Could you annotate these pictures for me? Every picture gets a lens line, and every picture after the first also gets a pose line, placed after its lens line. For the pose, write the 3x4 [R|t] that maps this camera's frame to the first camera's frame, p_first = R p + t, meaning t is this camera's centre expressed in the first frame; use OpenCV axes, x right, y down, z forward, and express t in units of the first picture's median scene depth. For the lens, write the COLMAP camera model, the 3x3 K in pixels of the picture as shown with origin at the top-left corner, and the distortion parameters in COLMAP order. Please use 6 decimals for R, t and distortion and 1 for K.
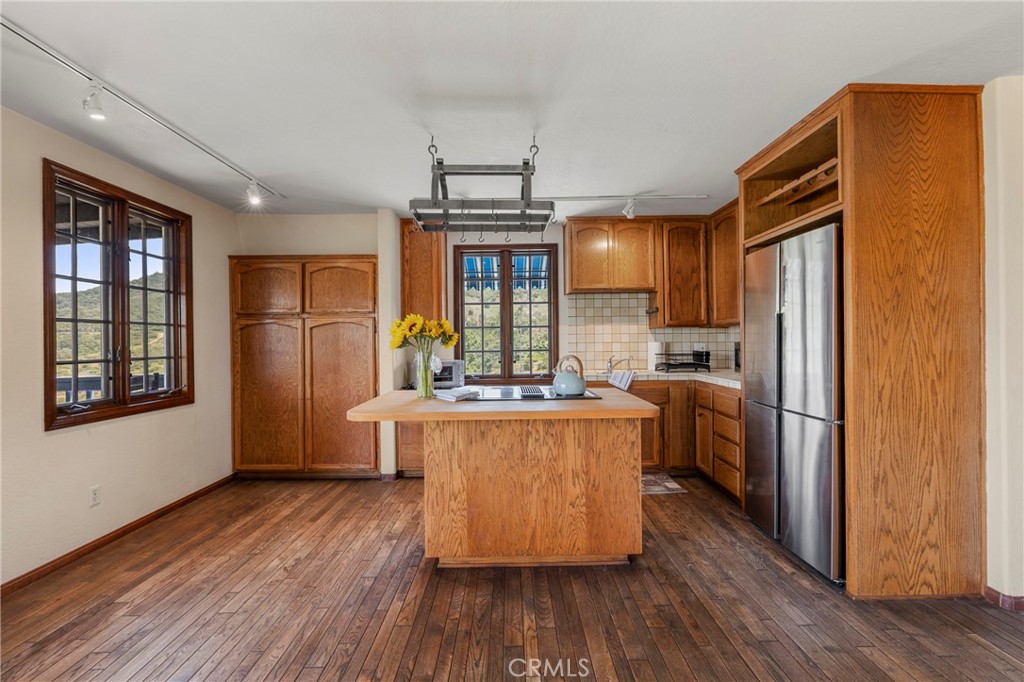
lens RADIAL K [[436.0, 0, 512.8], [0, 436.0, 338.9], [0, 0, 1]] dist [-0.001519, 0.000525]
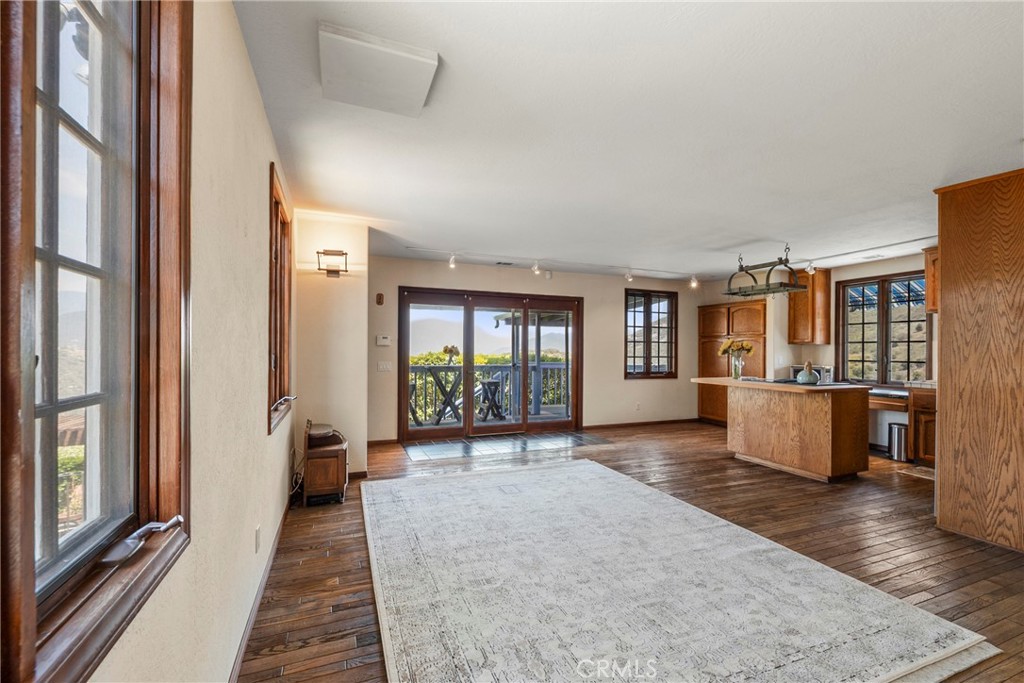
lens RADIAL K [[436.0, 0, 514.6], [0, 436.0, 350.5], [0, 0, 1]] dist [-0.001519, 0.000525]
pose [[0.371879, 0.017109, -0.928124, 1.346714], [-0.008371, 0.999851, 0.015077, -0.024036], [0.928244, 0.002162, 0.371967, -0.769089]]
